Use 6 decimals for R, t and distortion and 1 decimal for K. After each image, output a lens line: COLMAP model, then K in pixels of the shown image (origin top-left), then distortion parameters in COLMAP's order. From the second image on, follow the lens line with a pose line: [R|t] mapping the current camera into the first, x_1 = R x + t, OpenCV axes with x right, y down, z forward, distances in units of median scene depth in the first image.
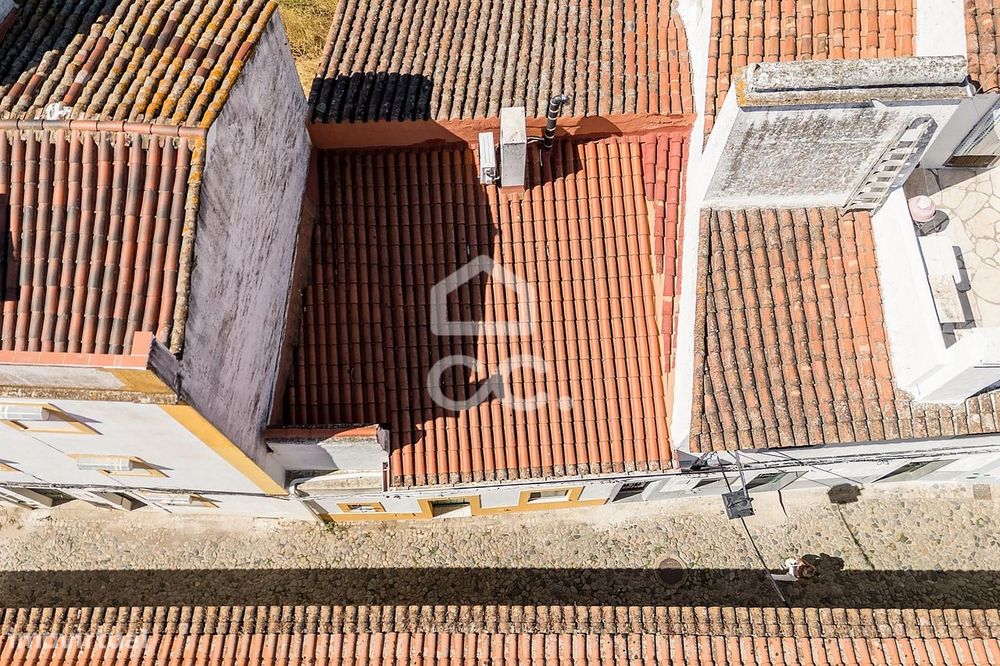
lens RADIAL K [[759.9, 0, 500.3], [0, 759.9, 381.8], [0, 0, 1]] dist [0.087012, -0.103461]
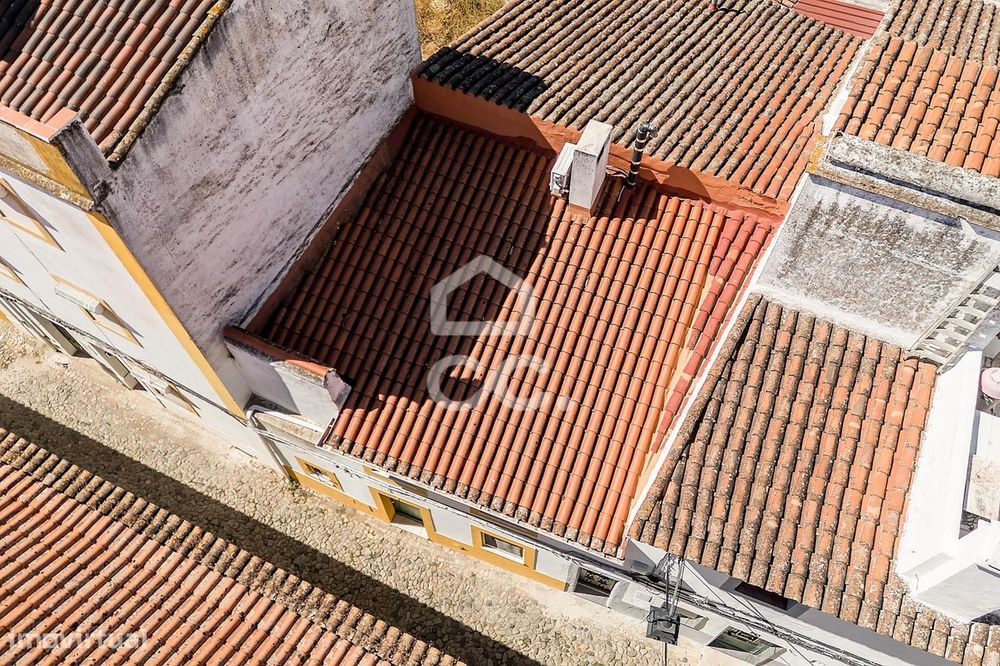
lens RADIAL K [[754.9, 0, 500.0], [0, 754.9, 333.0], [0, 0, 1]] dist [0.083473, -0.081595]
pose [[0.905683, 0.389392, -0.167667, 0.151943], [-0.411289, 0.902943, -0.124643, 0.046063], [0.102859, 0.181846, 0.977932, 0.100497]]
